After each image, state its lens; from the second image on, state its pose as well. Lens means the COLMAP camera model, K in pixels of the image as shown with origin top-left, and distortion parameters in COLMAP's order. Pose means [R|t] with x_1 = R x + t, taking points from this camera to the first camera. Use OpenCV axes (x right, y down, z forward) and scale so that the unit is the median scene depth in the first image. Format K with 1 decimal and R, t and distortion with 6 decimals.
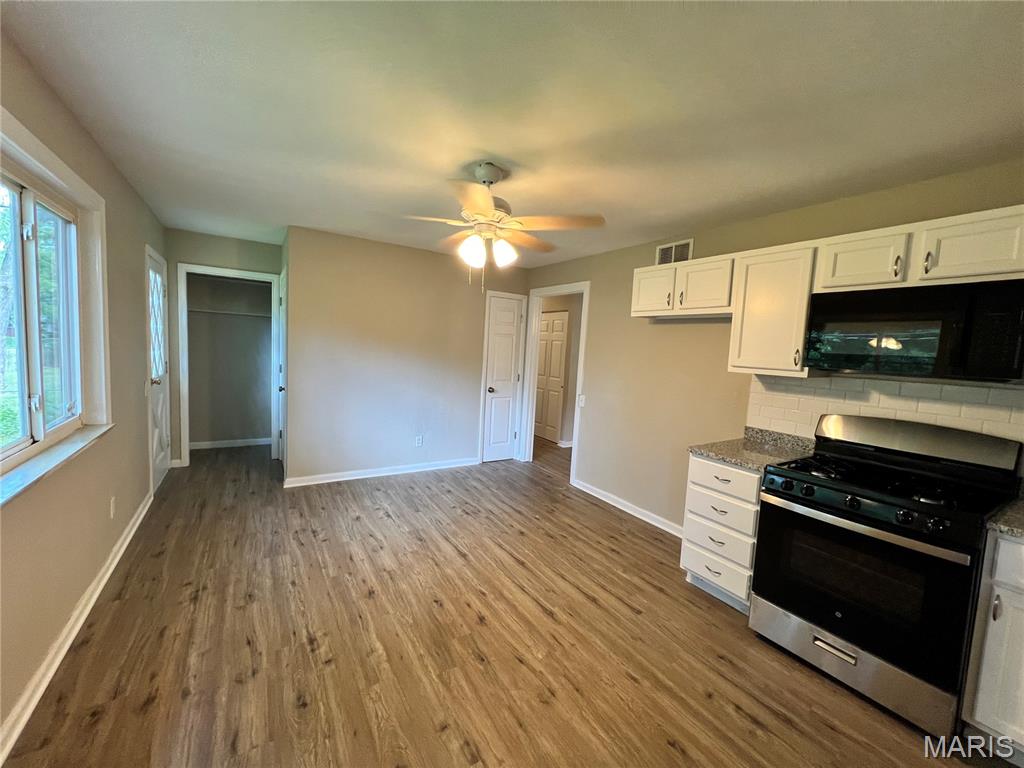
lens RADIAL K [[410.1, 0, 511.0], [0, 410.1, 382.1], [0, 0, 1]] dist [-0.002004, 0.000898]
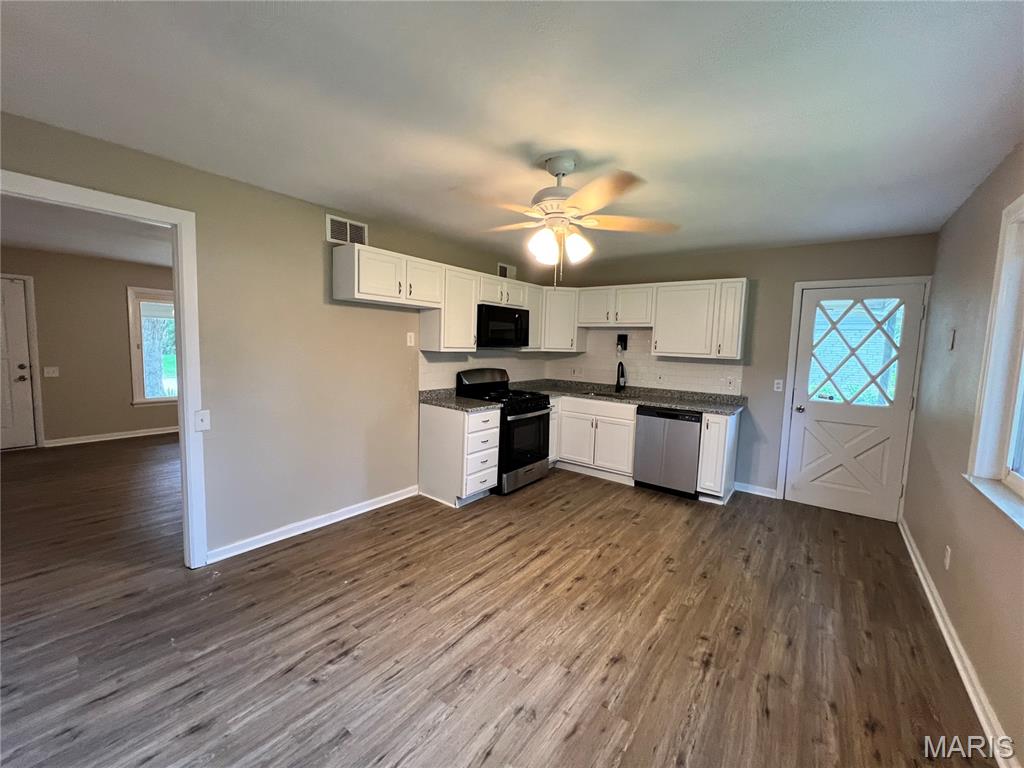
lens RADIAL K [[410.1, 0, 512.3], [0, 410.1, 381.8], [0, 0, 1]] dist [-0.002004, 0.000898]
pose [[-0.342108, -0.148501, 0.927852, -0.818463], [0.033824, 0.984847, 0.170094, -0.148732], [-0.939052, 0.089575, -0.331901, 1.227069]]
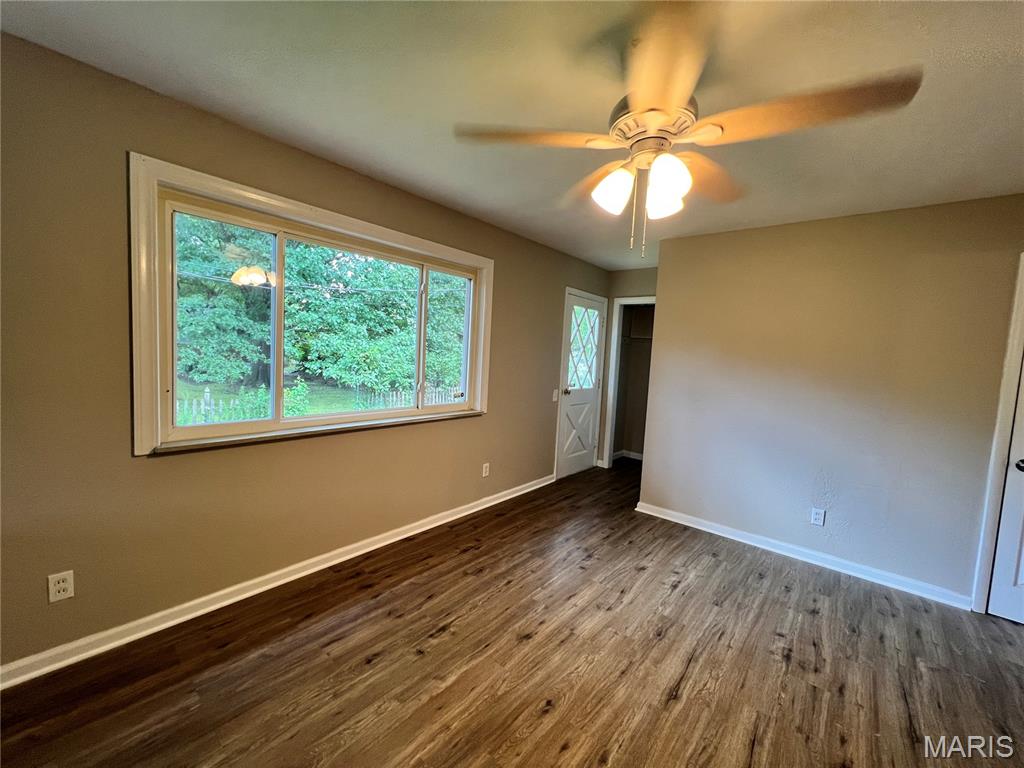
lens RADIAL K [[410.1, 0, 511.1], [0, 410.1, 383.9], [0, 0, 1]] dist [-0.002004, 0.000898]
pose [[0.301900, 0.037861, -0.952587, 0.388547], [-0.119227, 0.992866, 0.001676, -0.007623], [0.945855, 0.113068, 0.304260, 0.562899]]
